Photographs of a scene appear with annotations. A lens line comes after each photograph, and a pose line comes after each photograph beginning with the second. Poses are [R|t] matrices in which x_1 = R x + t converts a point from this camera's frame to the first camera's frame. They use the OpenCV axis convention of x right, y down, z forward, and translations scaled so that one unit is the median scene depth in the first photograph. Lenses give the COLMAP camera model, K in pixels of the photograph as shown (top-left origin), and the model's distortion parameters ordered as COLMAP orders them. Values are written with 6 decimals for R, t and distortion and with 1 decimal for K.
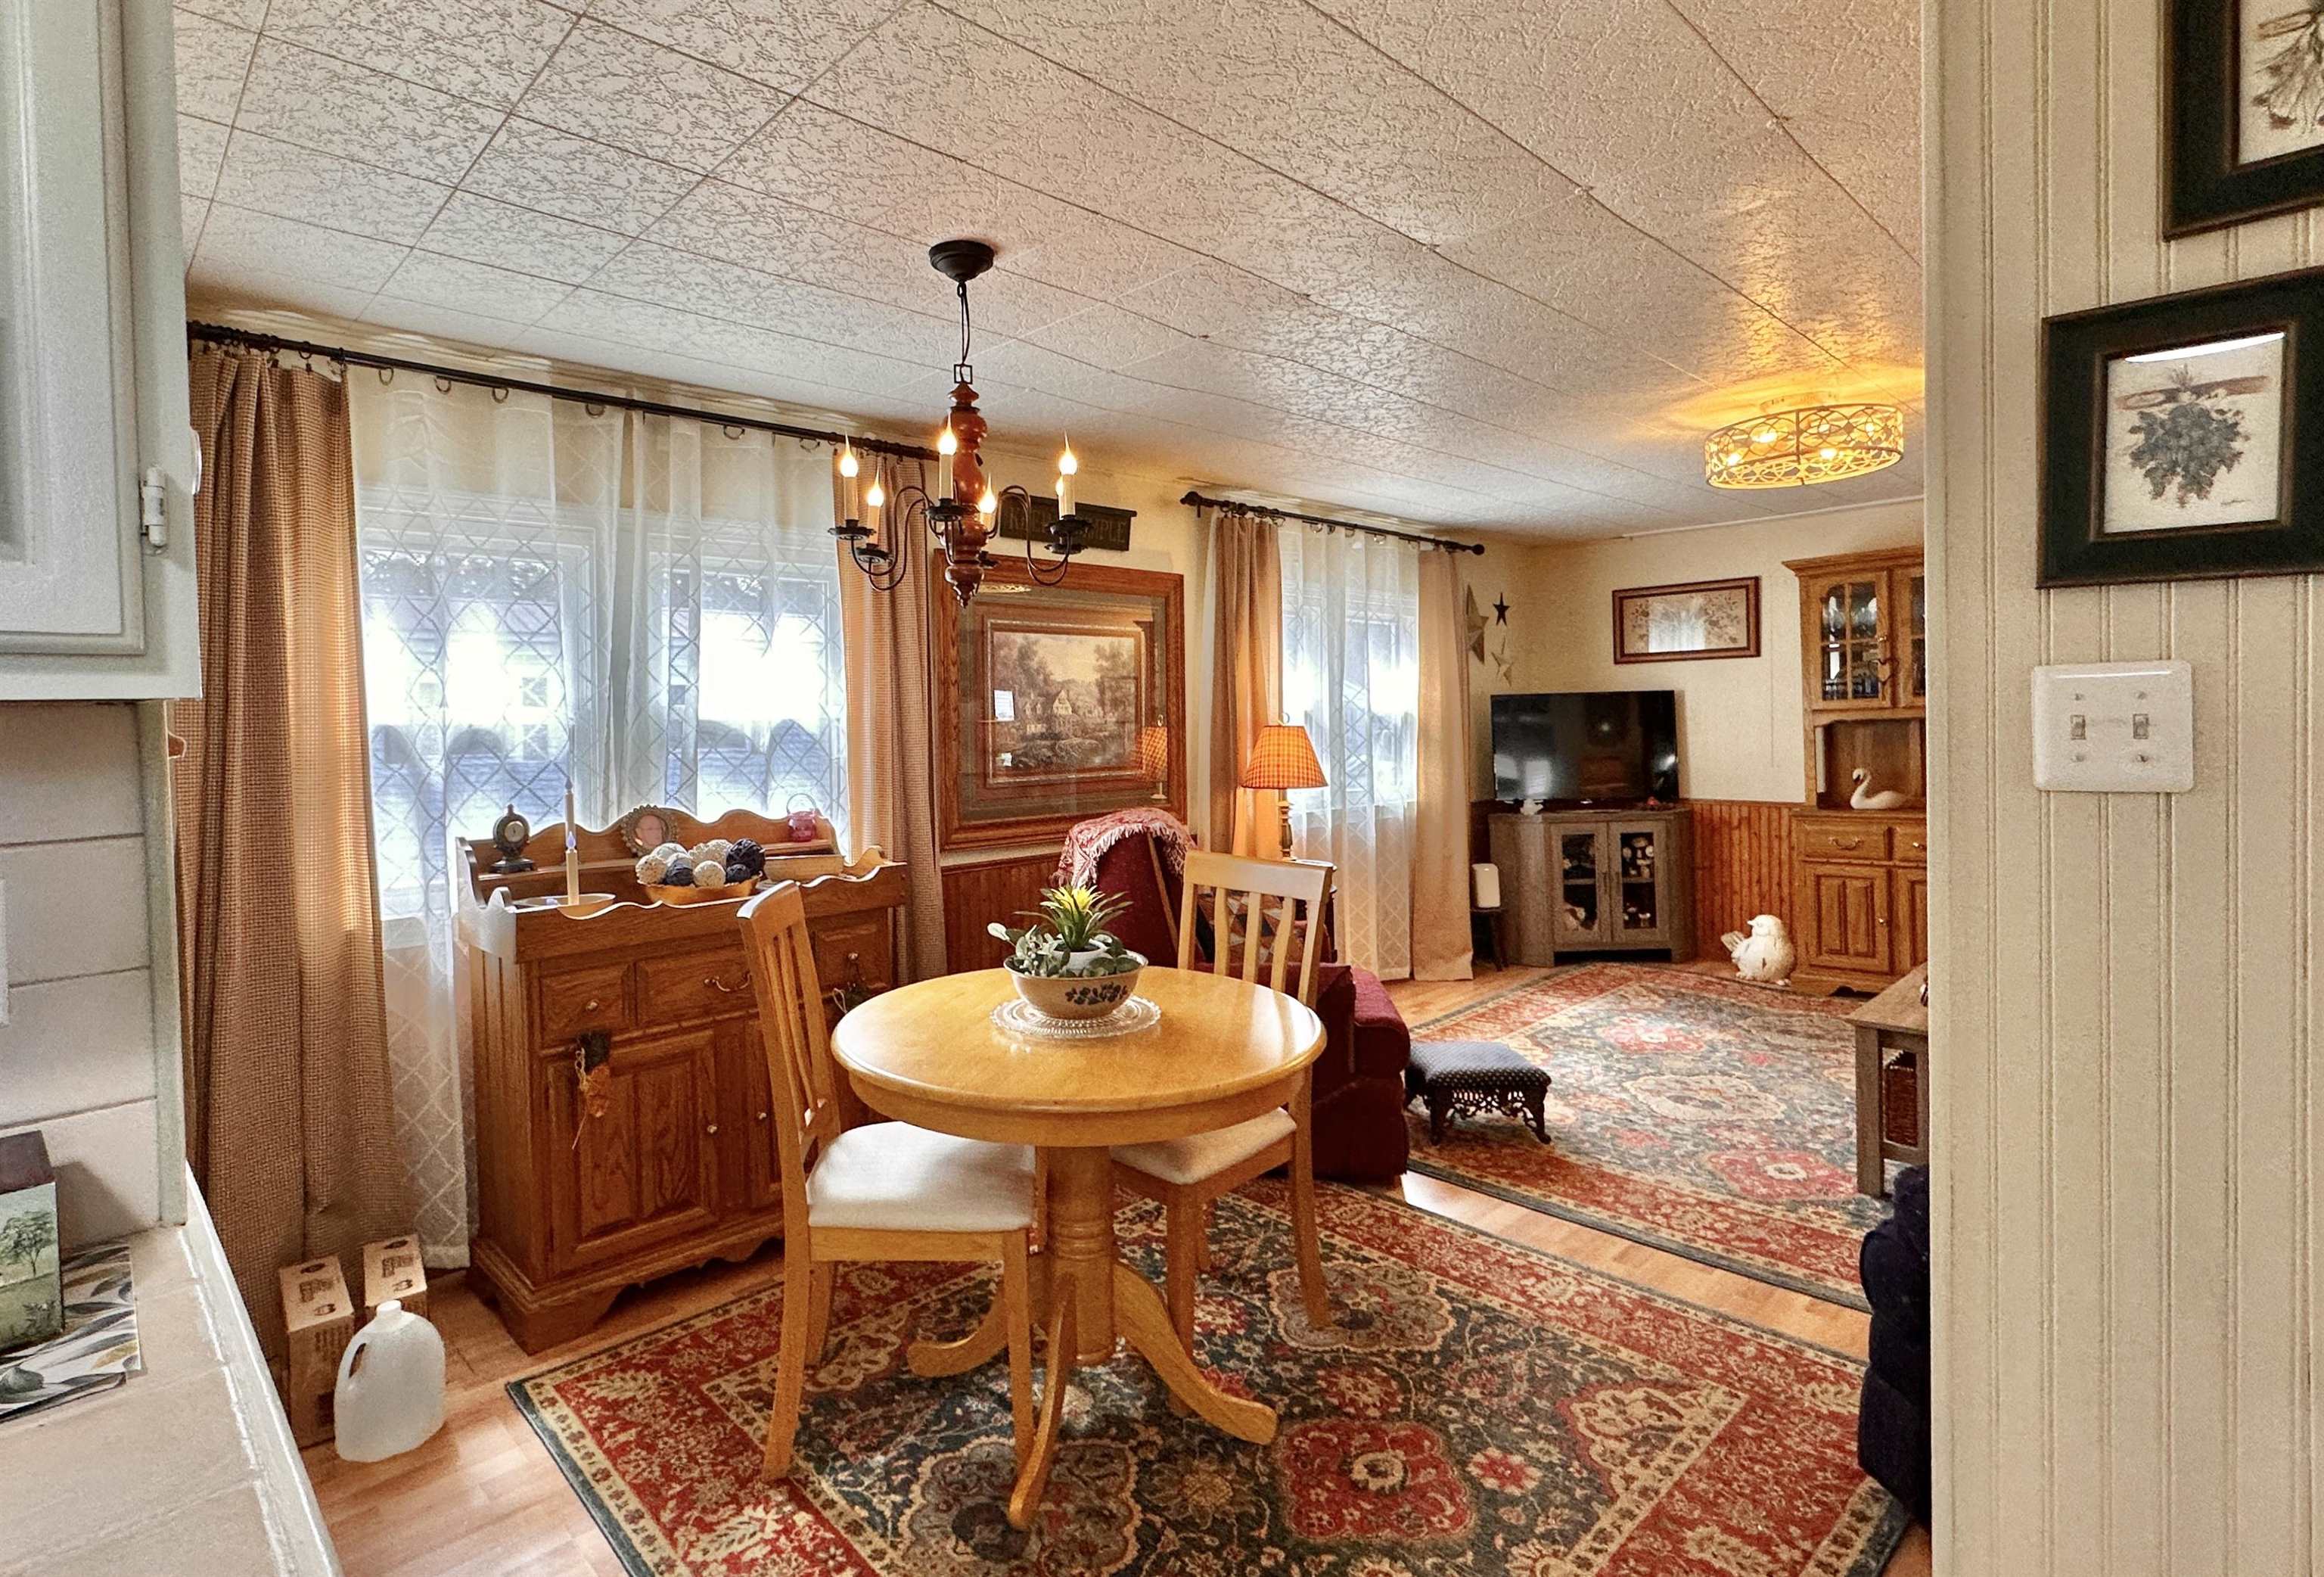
lens RADIAL K [[1145.7, 0, 1051.9], [0, 1145.7, 738.2], [0, 0, 1]] dist [0.001878, -0.001662]
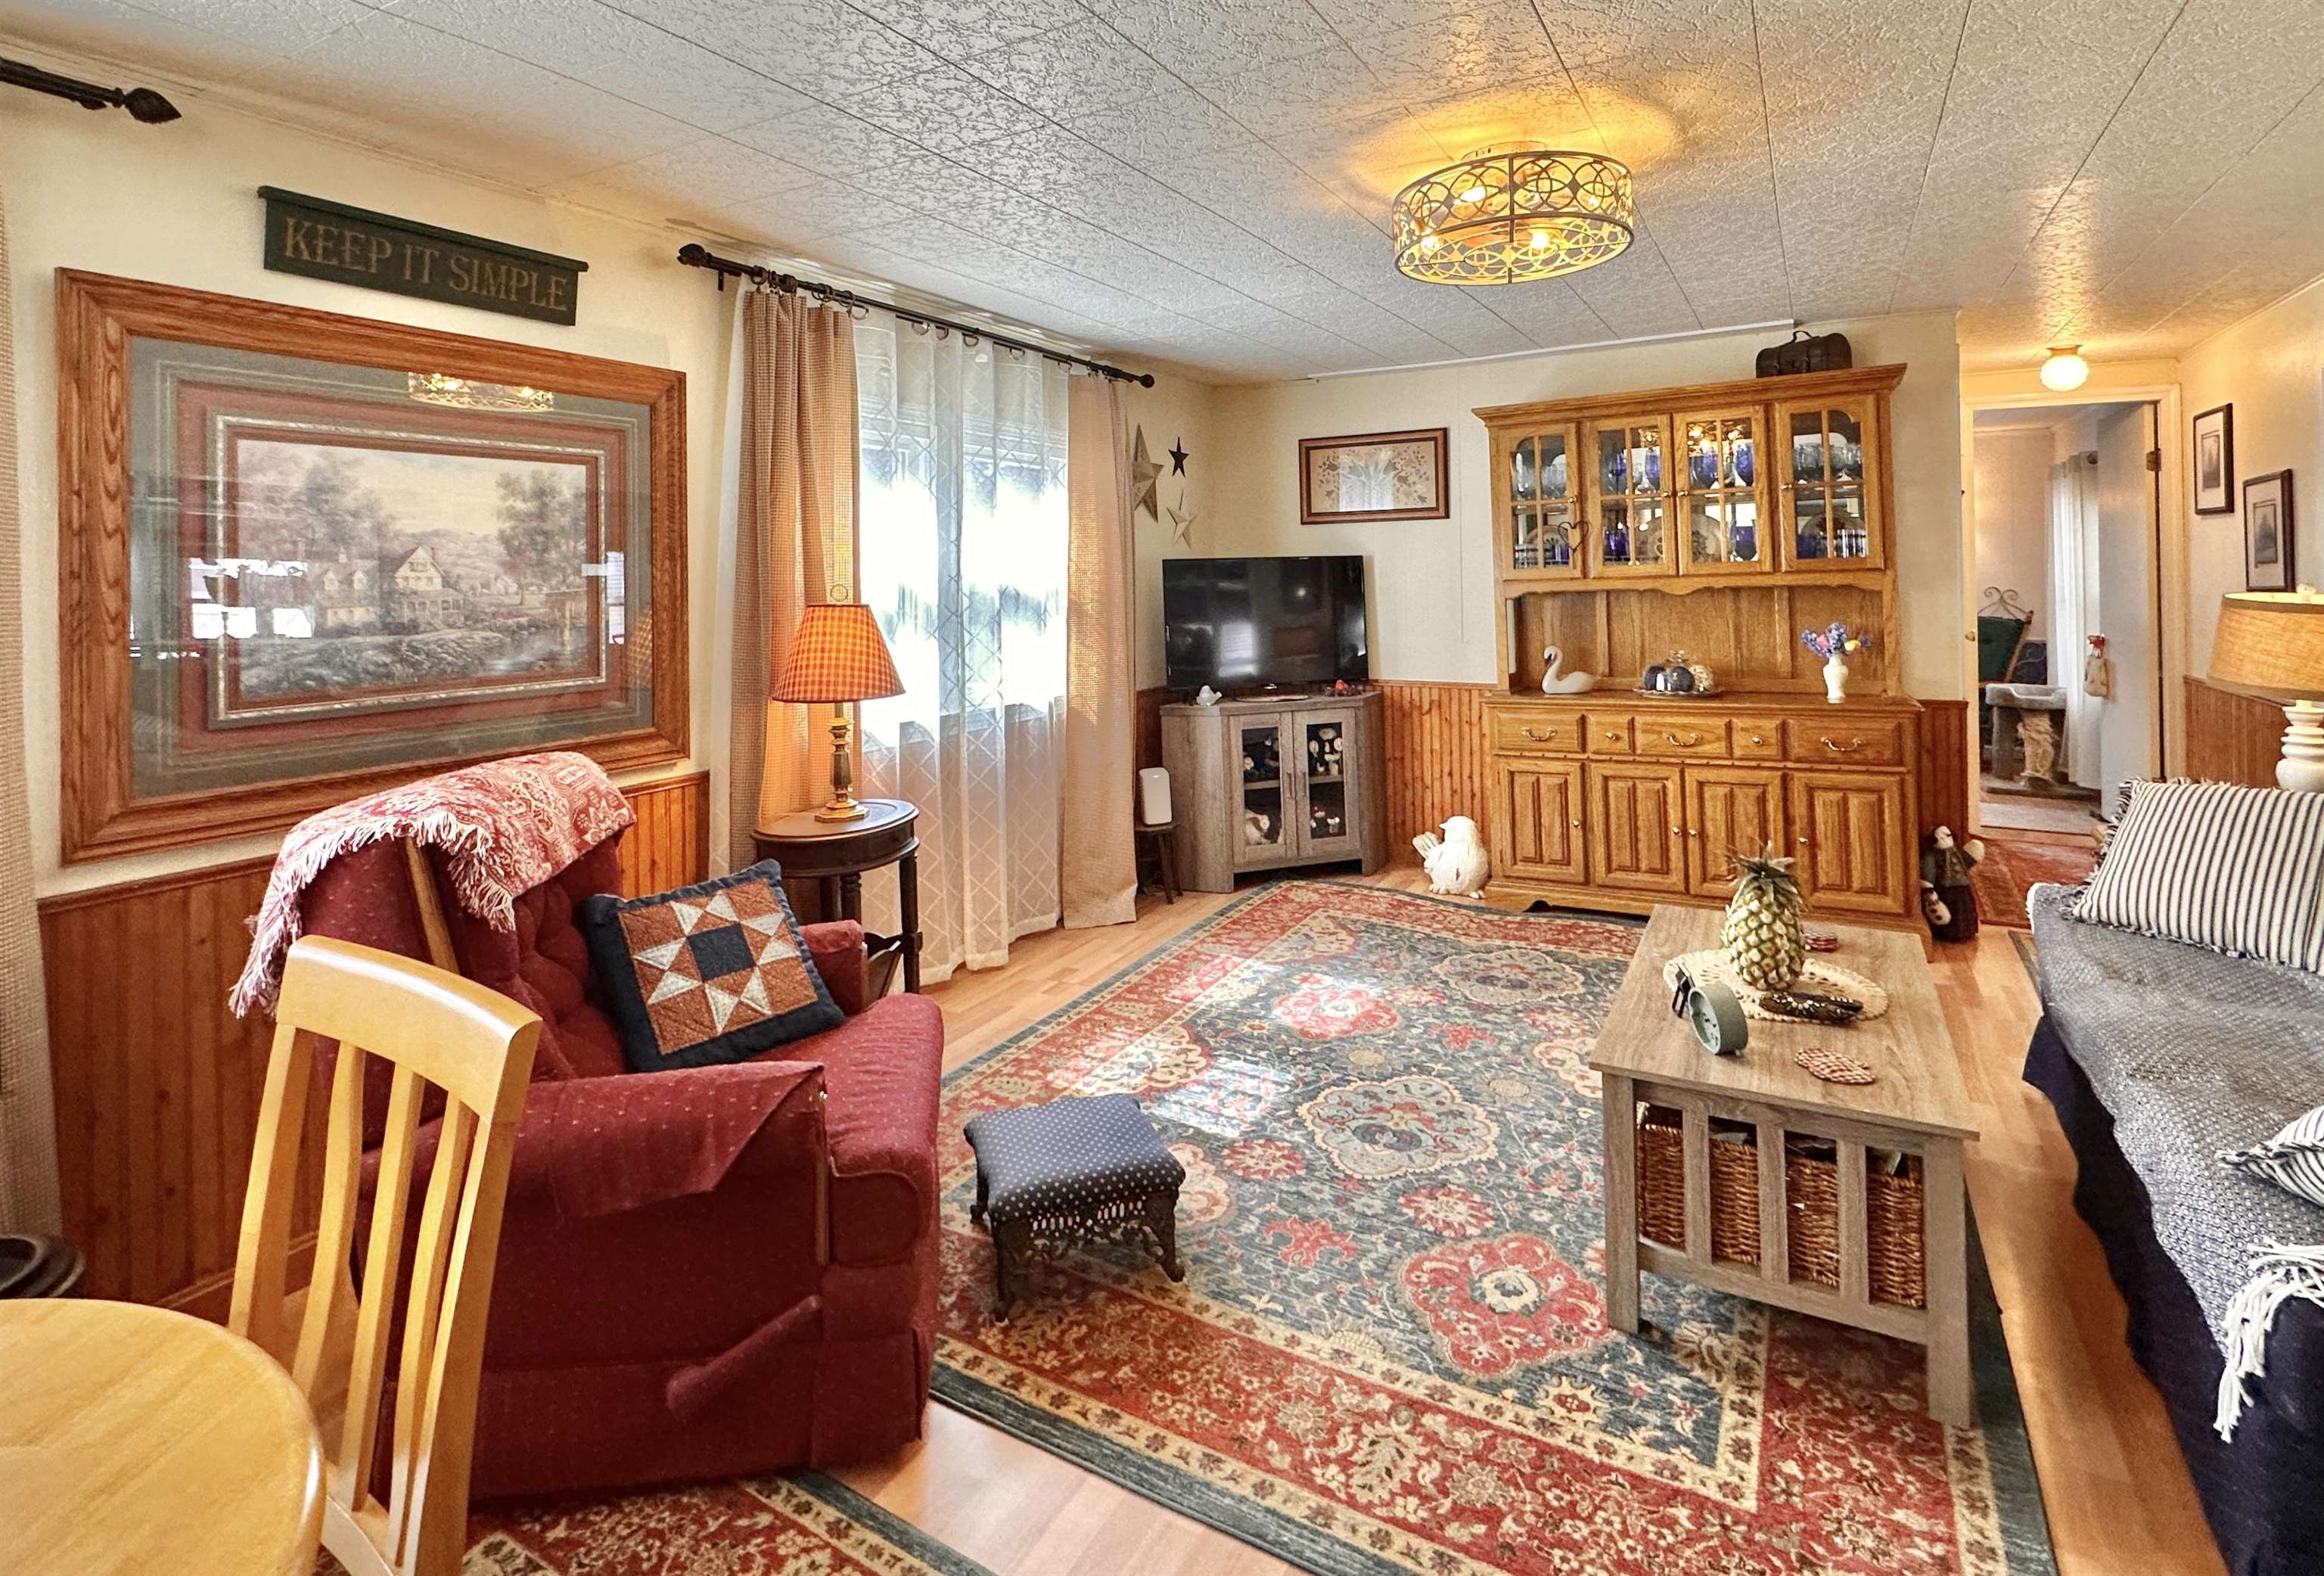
lens RADIAL K [[1145.6, 0, 1170.8], [0, 1145.6, 562.5], [0, 0, 1]] dist [0.001878, -0.001662]
pose [[0.947281, 0.006997, 0.320328, 0.159041], [0.002448, 0.999574, -0.029075, -0.014398], [-0.320395, 0.028326, 0.946860, 0.281072]]
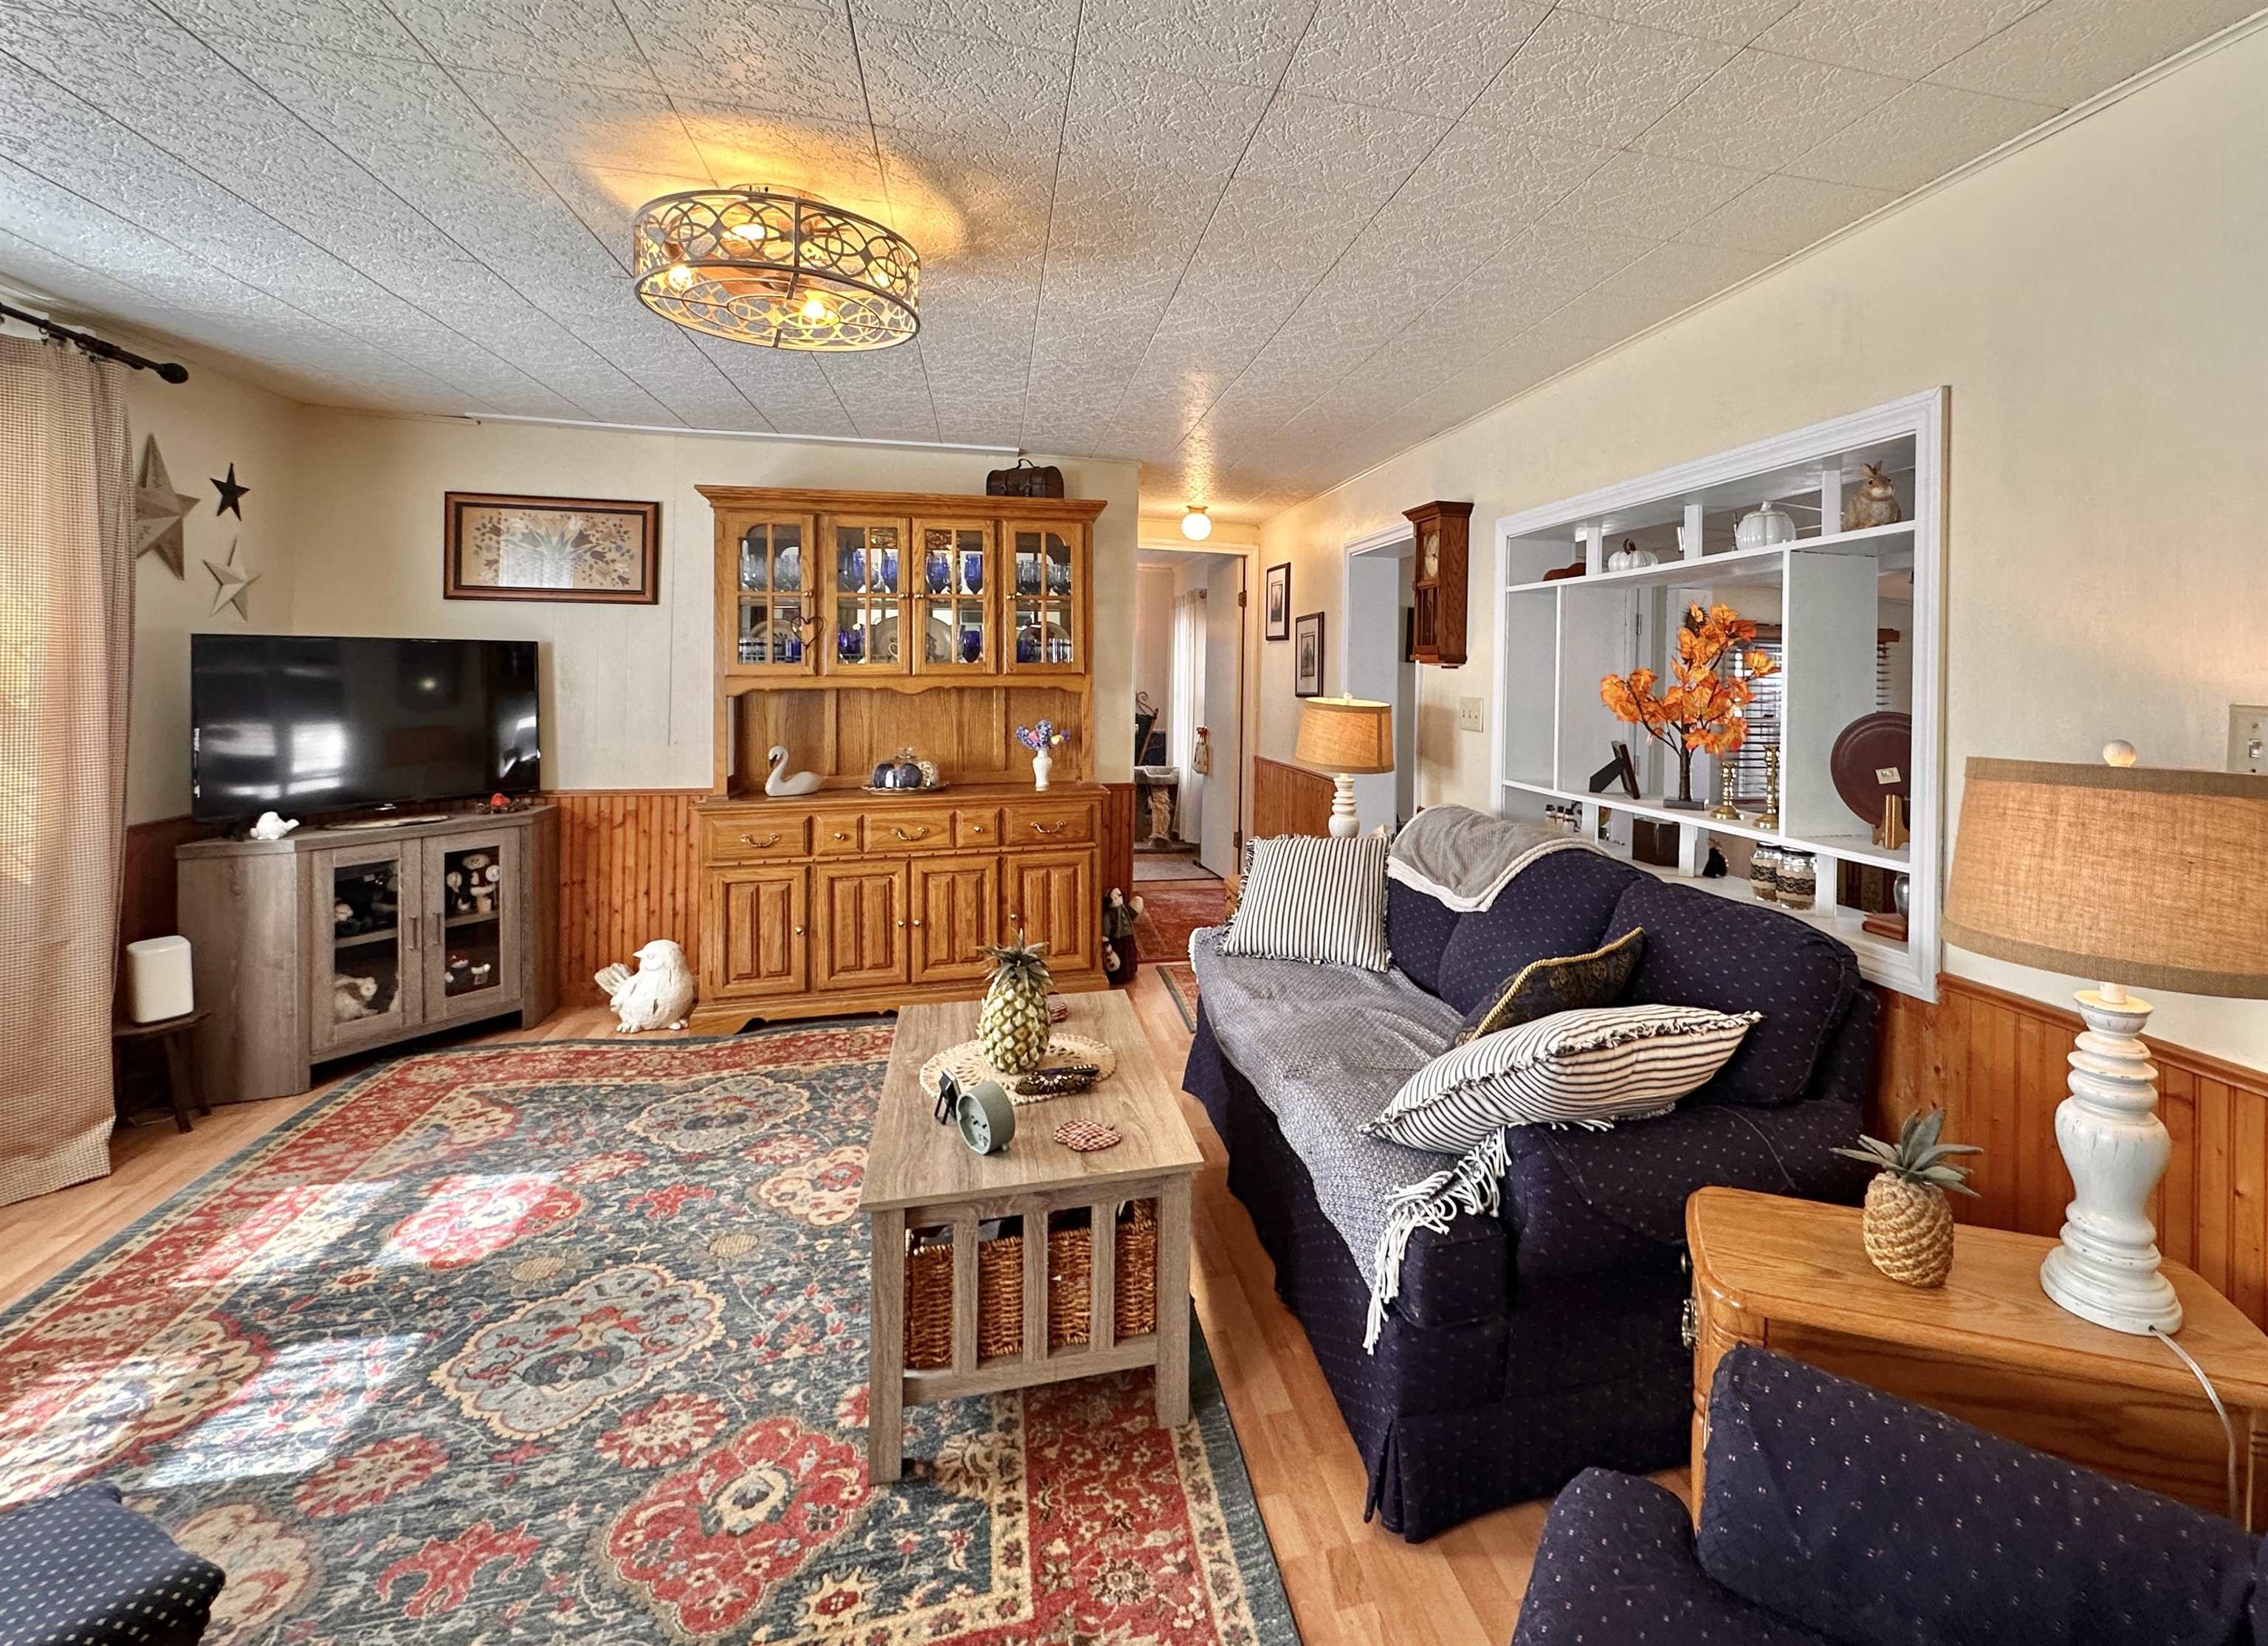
lens RADIAL K [[1075.1, 0, 1309.7], [0, 1075.1, 658.0], [0, 0, 1]] dist [-0.004048, 0.001126]
pose [[0.421583, 0.036621, 0.906050, 0.170433], [-0.010324, 0.999313, -0.035586, -0.015489], [-0.906731, 0.005648, 0.421671, 0.343823]]
